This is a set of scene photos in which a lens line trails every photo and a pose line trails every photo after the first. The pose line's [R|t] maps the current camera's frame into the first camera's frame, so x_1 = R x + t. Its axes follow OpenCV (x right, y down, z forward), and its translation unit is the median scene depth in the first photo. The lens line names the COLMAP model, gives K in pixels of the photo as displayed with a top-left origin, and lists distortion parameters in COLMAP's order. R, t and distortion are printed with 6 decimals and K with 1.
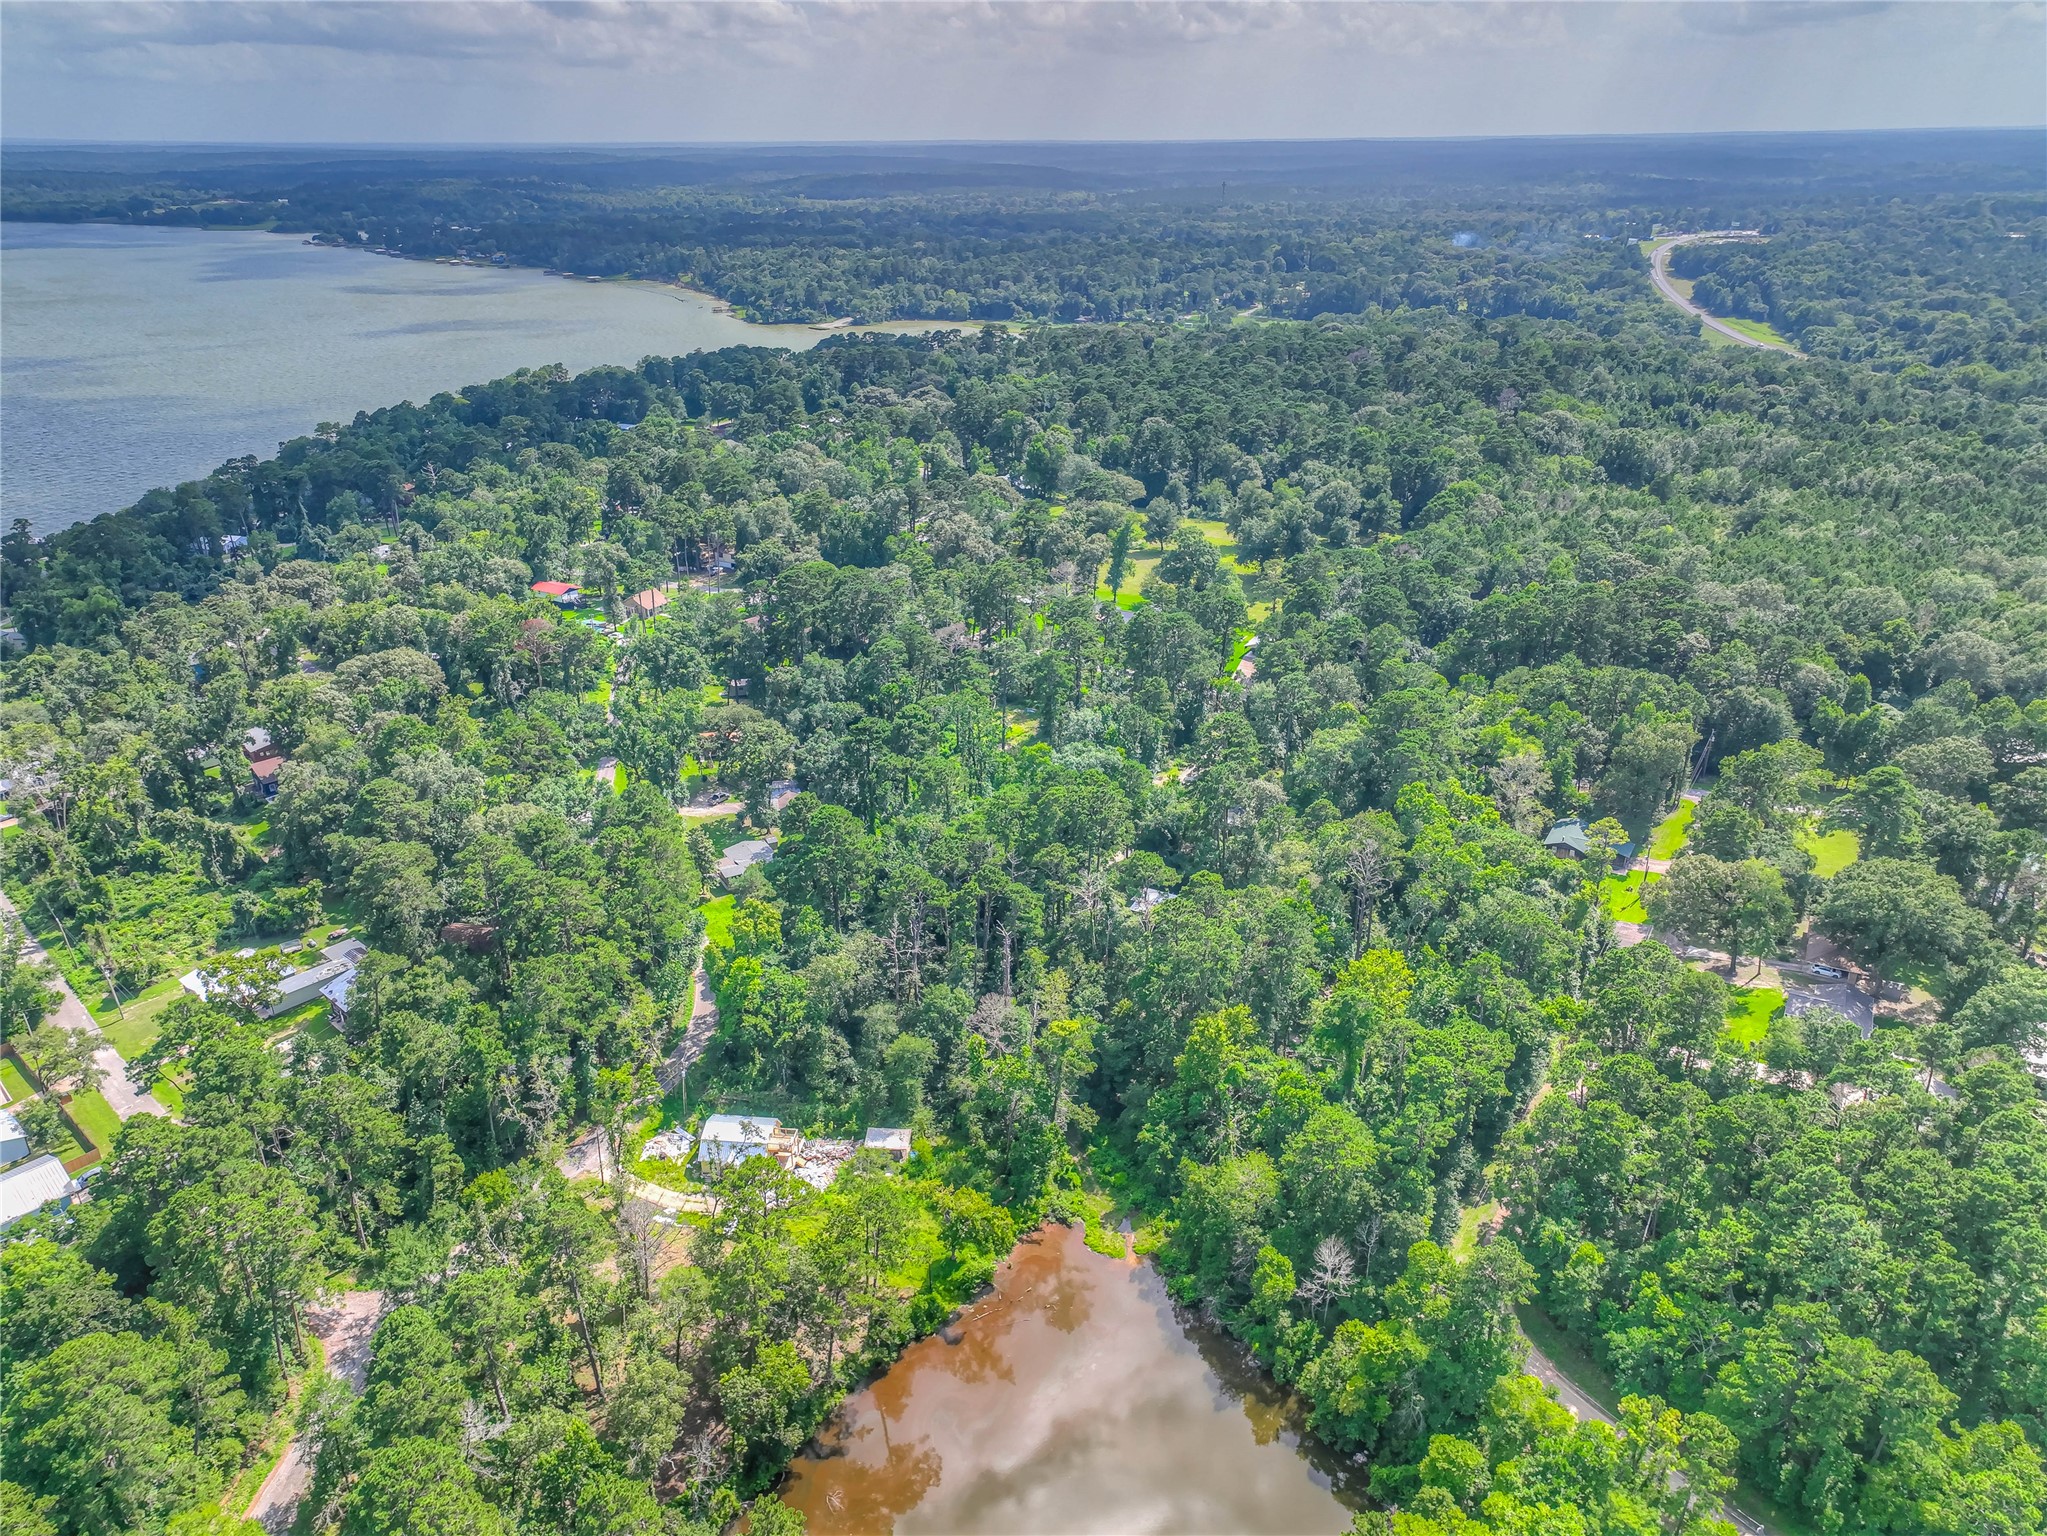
lens RADIAL K [[1436.2, 0, 1024.6], [0, 1436.2, 769.3], [0, 0, 1]] dist [0.011527, 0.020827]
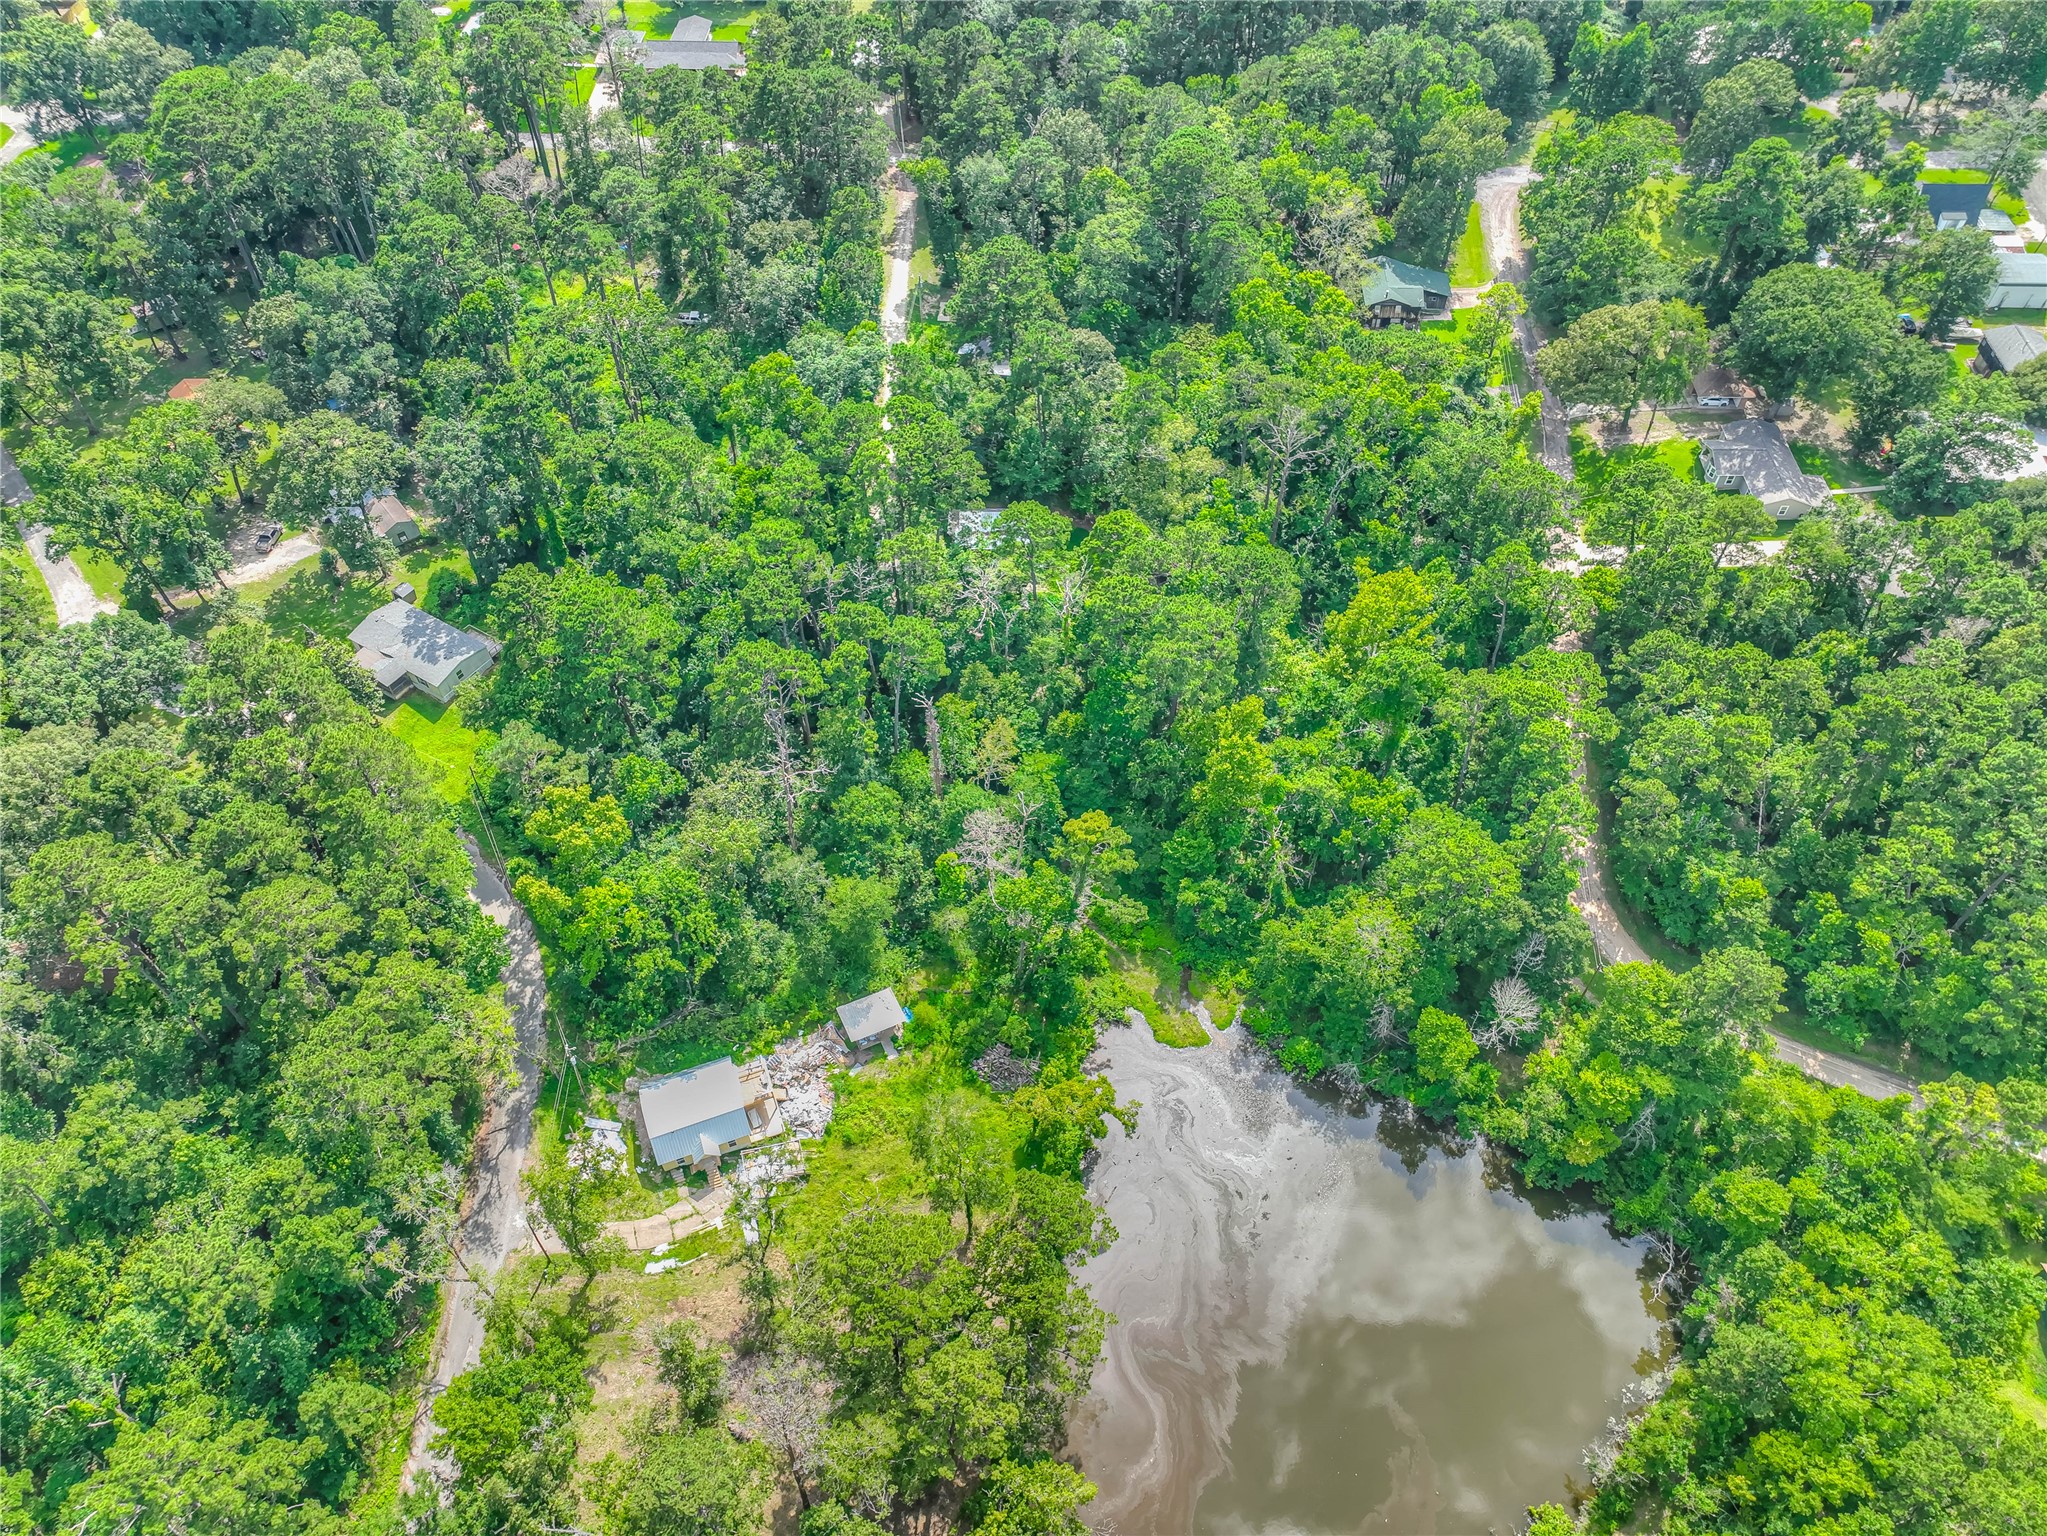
lens RADIAL K [[1436.2, 0, 1024.6], [0, 1436.2, 769.3], [0, 0, 1]] dist [0.011527, 0.020827]
pose [[0.887028, -0.355627, 0.294468, -0.086059], [0.189062, 0.861608, 0.471048, -0.082354], [-0.421234, -0.362160, 0.831506, 0.168762]]
